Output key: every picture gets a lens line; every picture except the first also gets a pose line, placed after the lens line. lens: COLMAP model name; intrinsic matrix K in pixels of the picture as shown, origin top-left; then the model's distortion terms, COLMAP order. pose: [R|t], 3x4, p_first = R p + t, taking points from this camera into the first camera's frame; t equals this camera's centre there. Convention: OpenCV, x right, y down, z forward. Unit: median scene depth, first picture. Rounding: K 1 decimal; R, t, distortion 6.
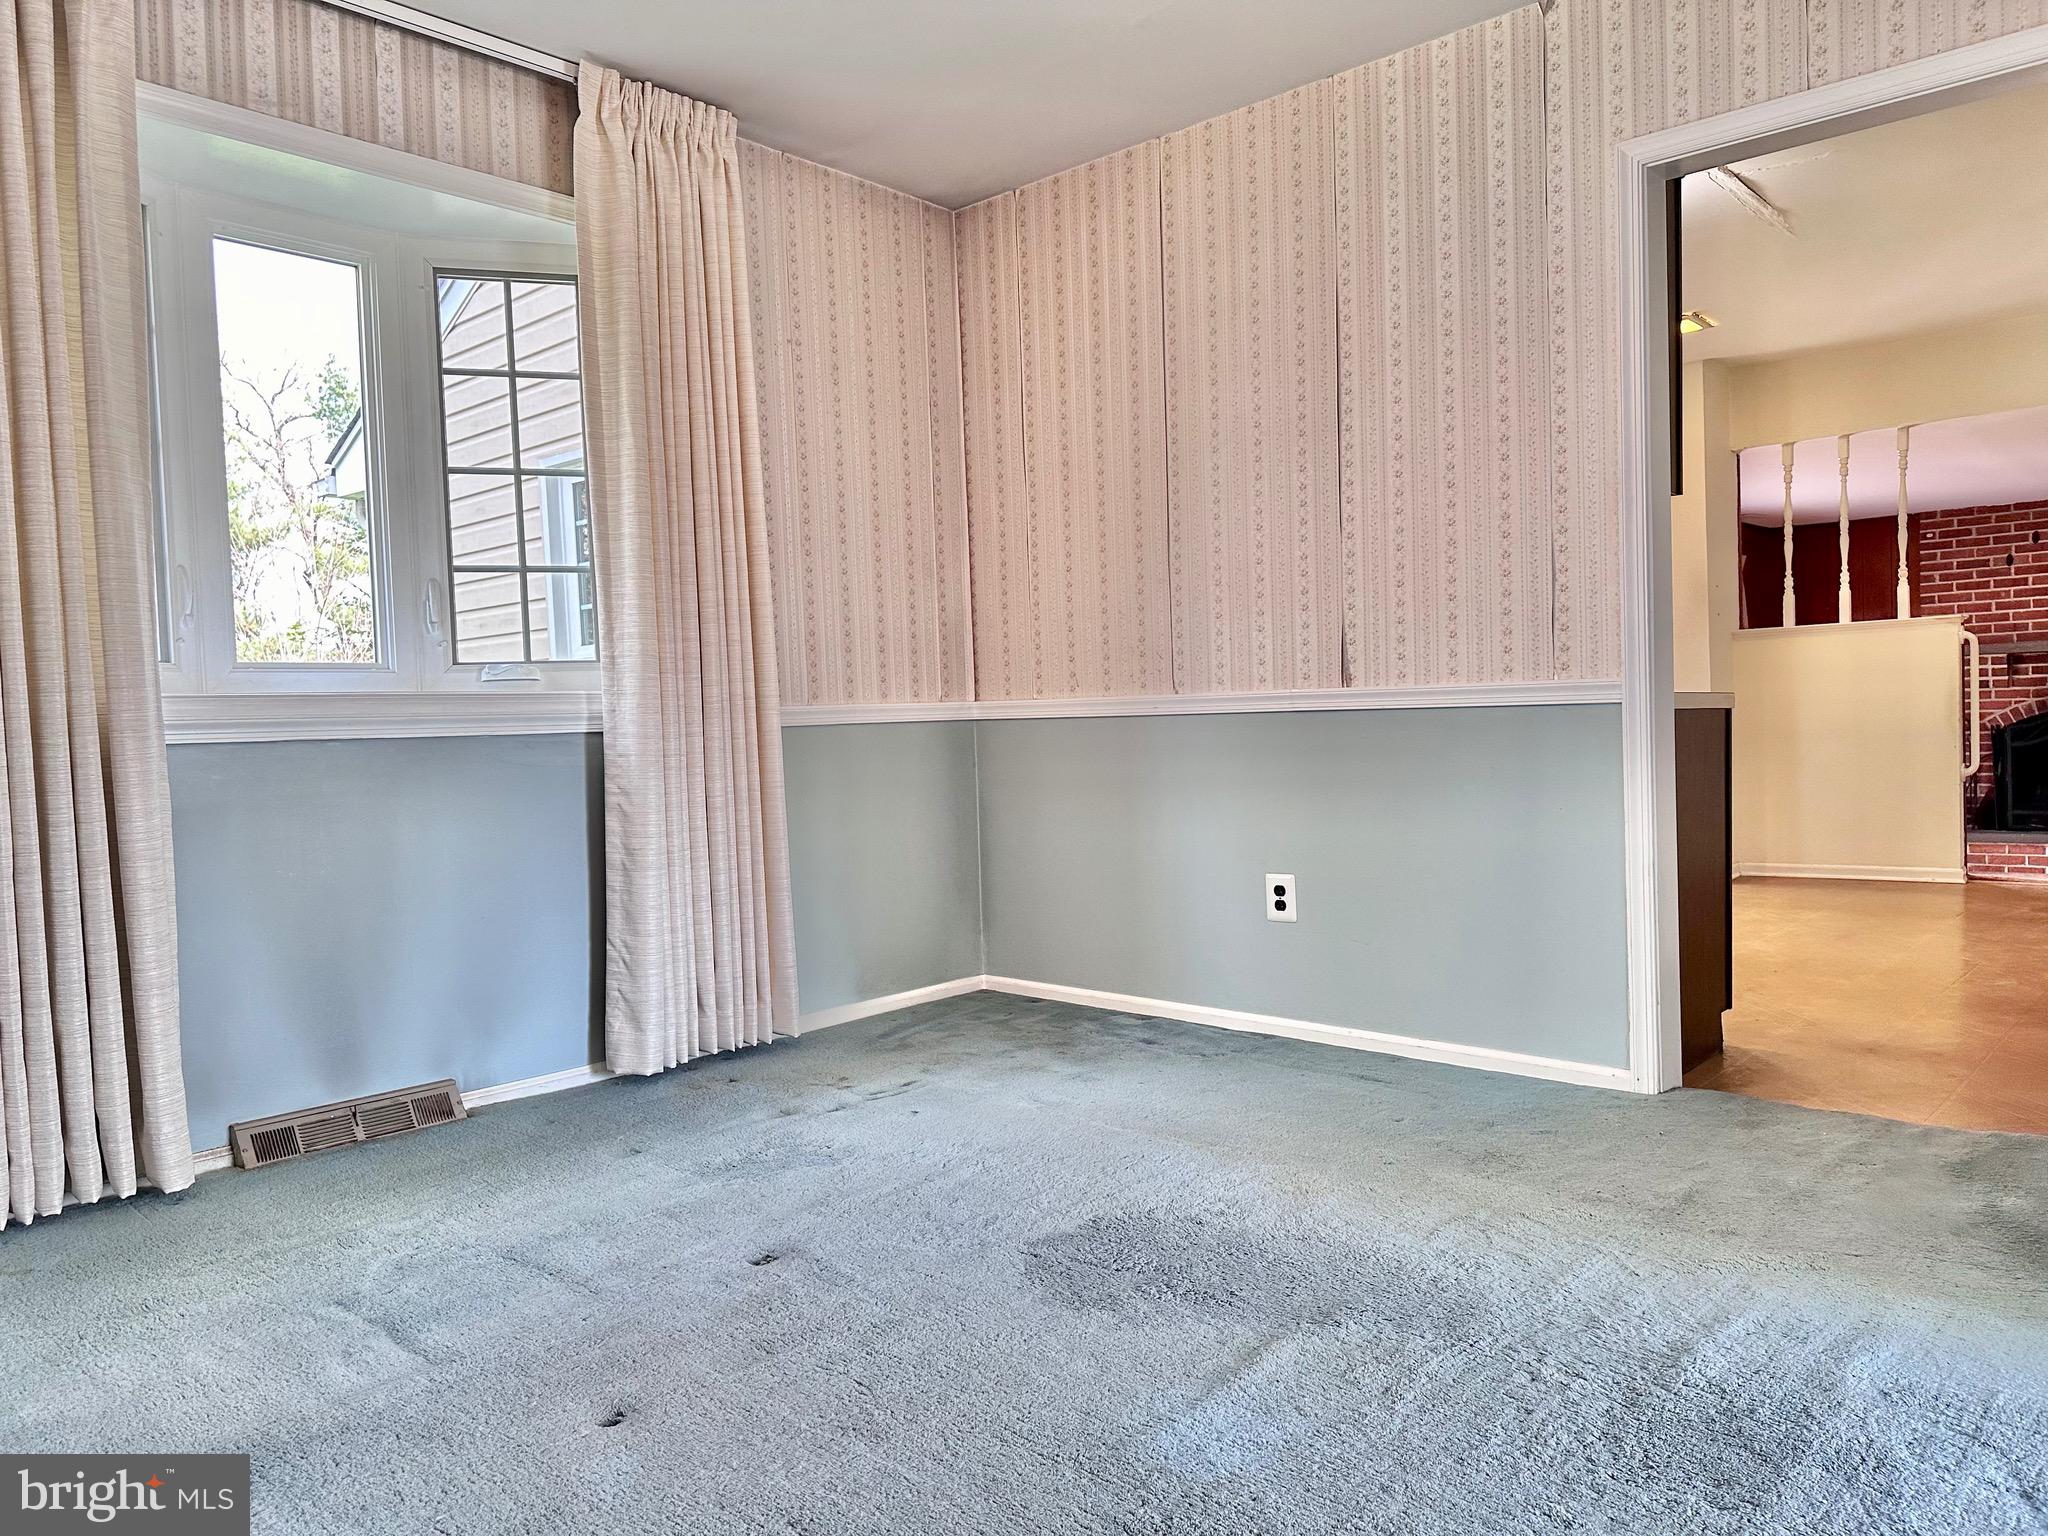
lens RADIAL K [[1423.1, 0, 1033.6], [0, 1423.1, 770.2], [0, 0, 1]] dist [0.051395, -0.050835]
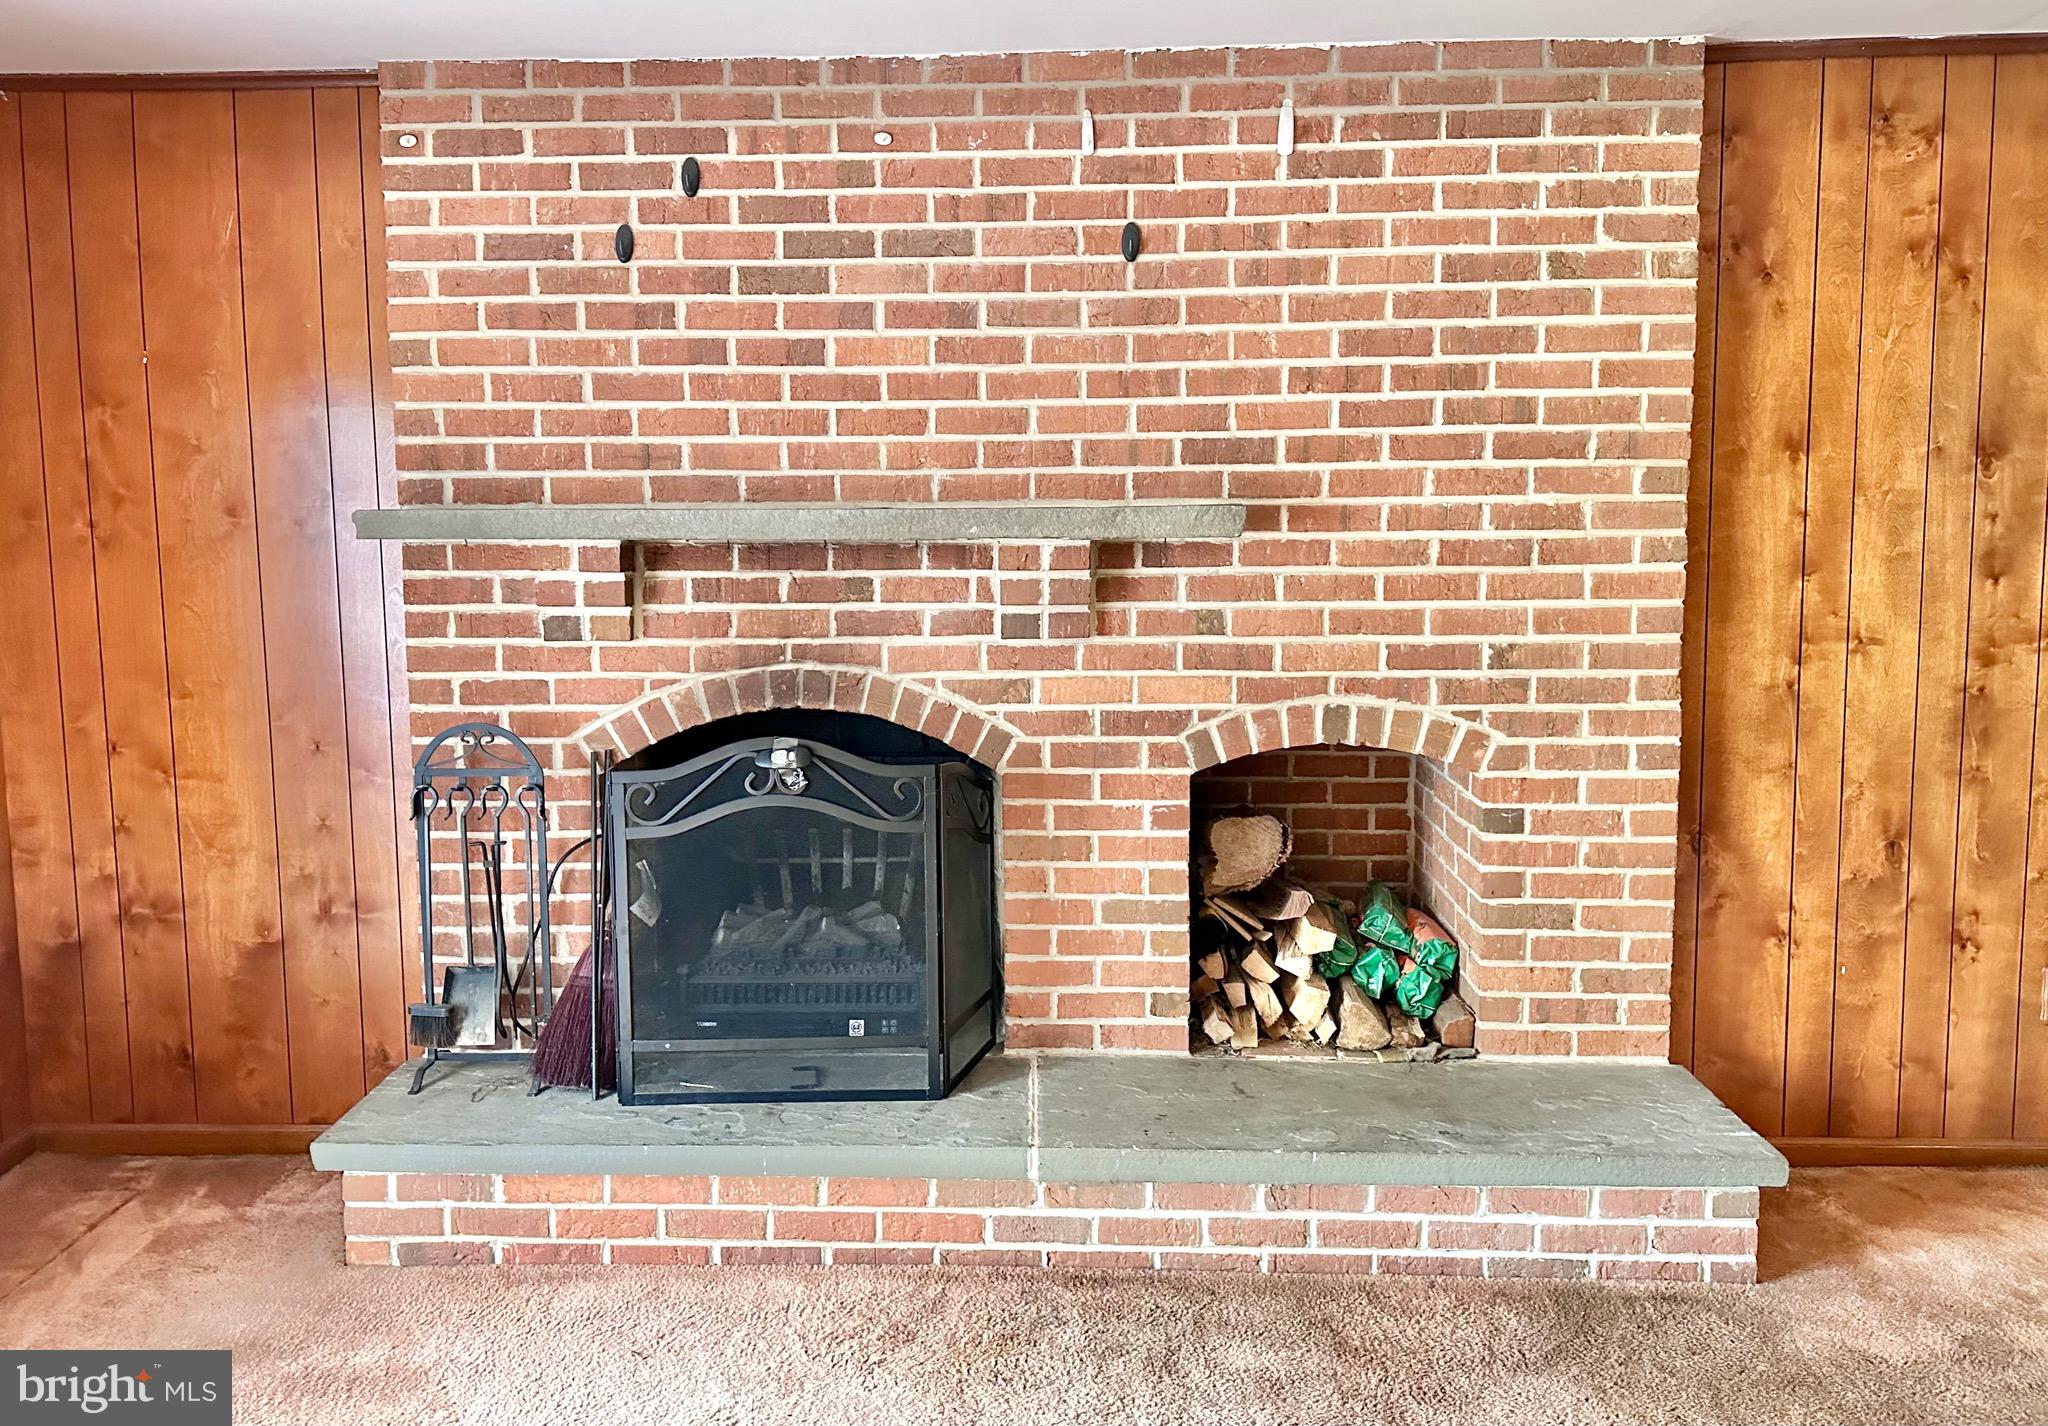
lens RADIAL K [[1389.3, 0, 1016.9], [0, 1389.3, 660.2], [0, 0, 1]] dist [0.068730, -0.070979]
pose [[0.754181, -0.032668, 0.655854, 0.532743], [0.004194, 0.998981, 0.044937, -0.066657], [-0.656653, -0.031139, 0.753549, 0.701811]]
